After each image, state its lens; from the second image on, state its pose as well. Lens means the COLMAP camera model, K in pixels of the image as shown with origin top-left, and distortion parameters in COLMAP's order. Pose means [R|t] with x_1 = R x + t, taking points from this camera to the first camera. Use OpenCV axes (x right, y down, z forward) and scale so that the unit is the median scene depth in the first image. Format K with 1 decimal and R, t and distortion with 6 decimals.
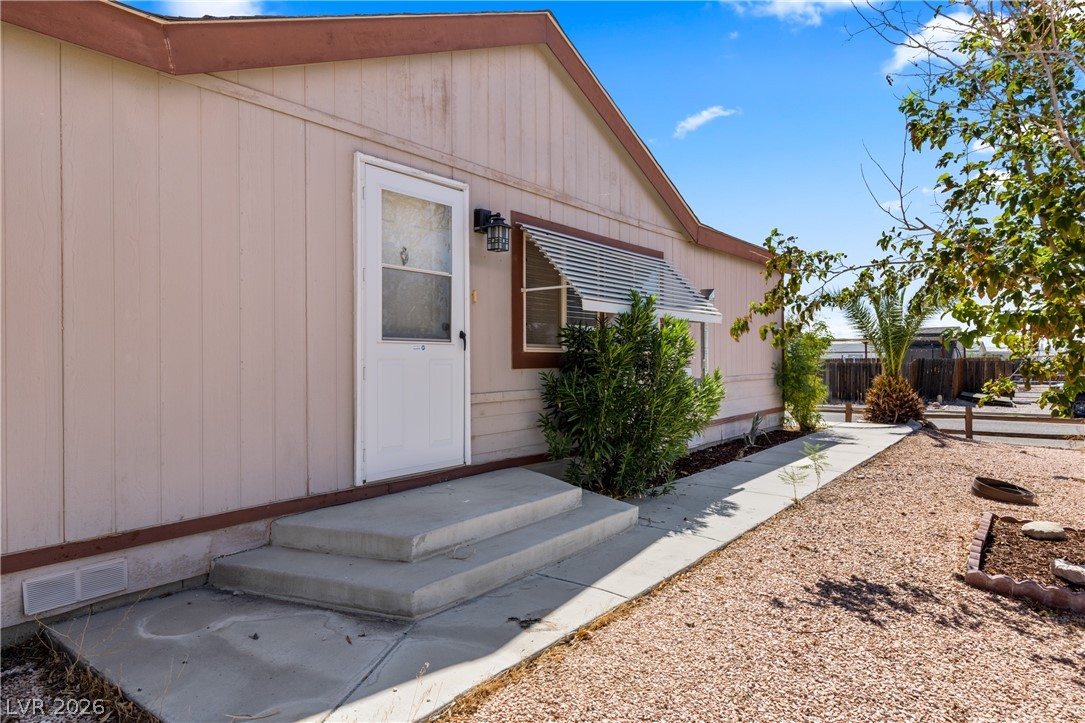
lens RADIAL K [[663.7, 0, 546.5], [0, 663.7, 355.5], [0, 0, 1]] dist [-0.002575, 0.007800]
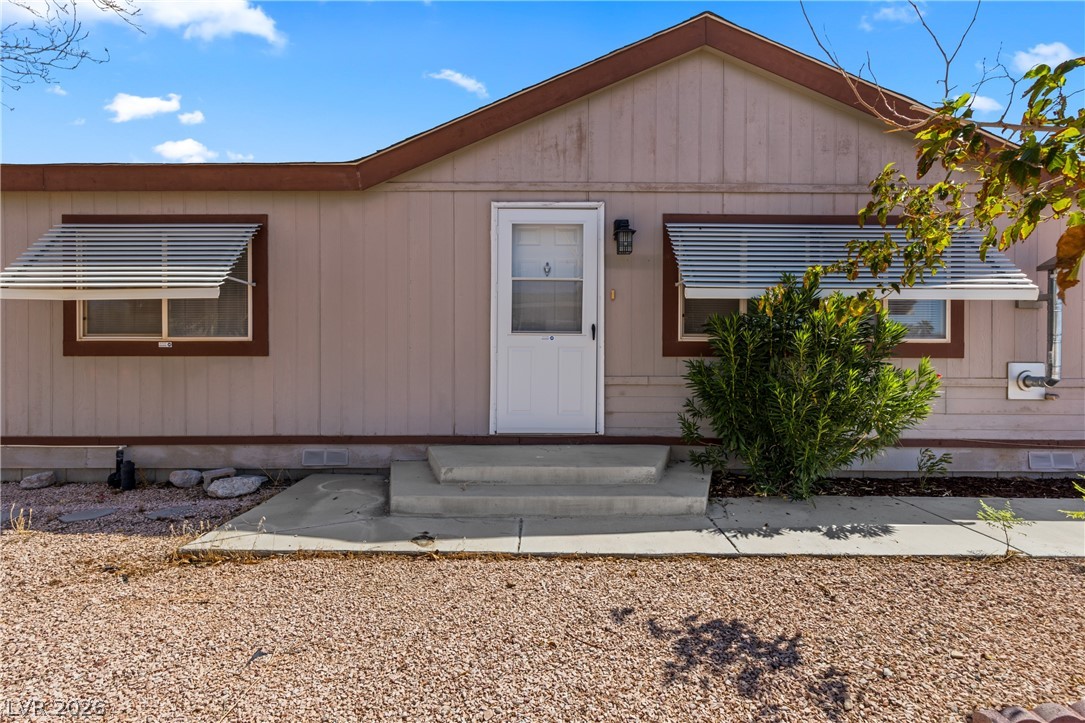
lens RADIAL K [[540.4, 0, 546.9], [0, 540.4, 359.9], [0, 0, 1]] dist [0.001255, 0.000245]
pose [[0.606110, 0.010874, -0.795306, 0.658705], [-0.001282, 0.999919, 0.012694, 0.017714], [0.795380, -0.006674, 0.606075, 0.351785]]
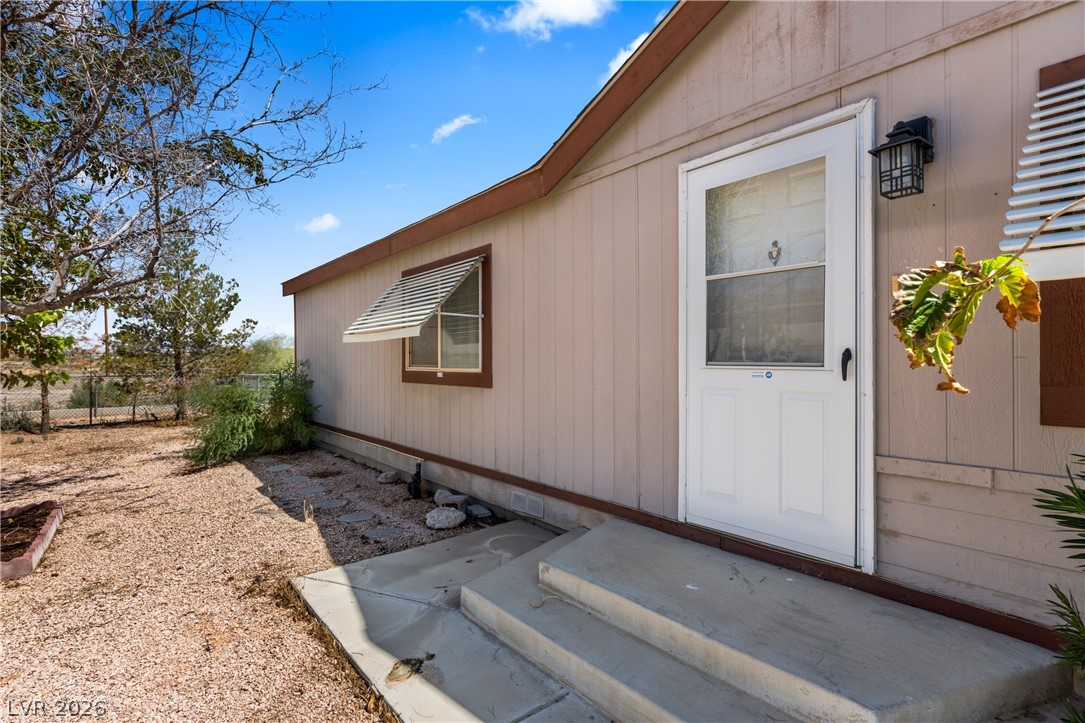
lens RADIAL K [[540.4, 0, 533.7], [0, 540.4, 360.6], [0, 0, 1]] dist [0.001255, 0.000245]
pose [[-0.256603, 0.006473, -0.966495, 0.462946], [0.009519, 0.999946, 0.004170, -0.032864], [0.966470, -0.008130, -0.256651, 0.910466]]
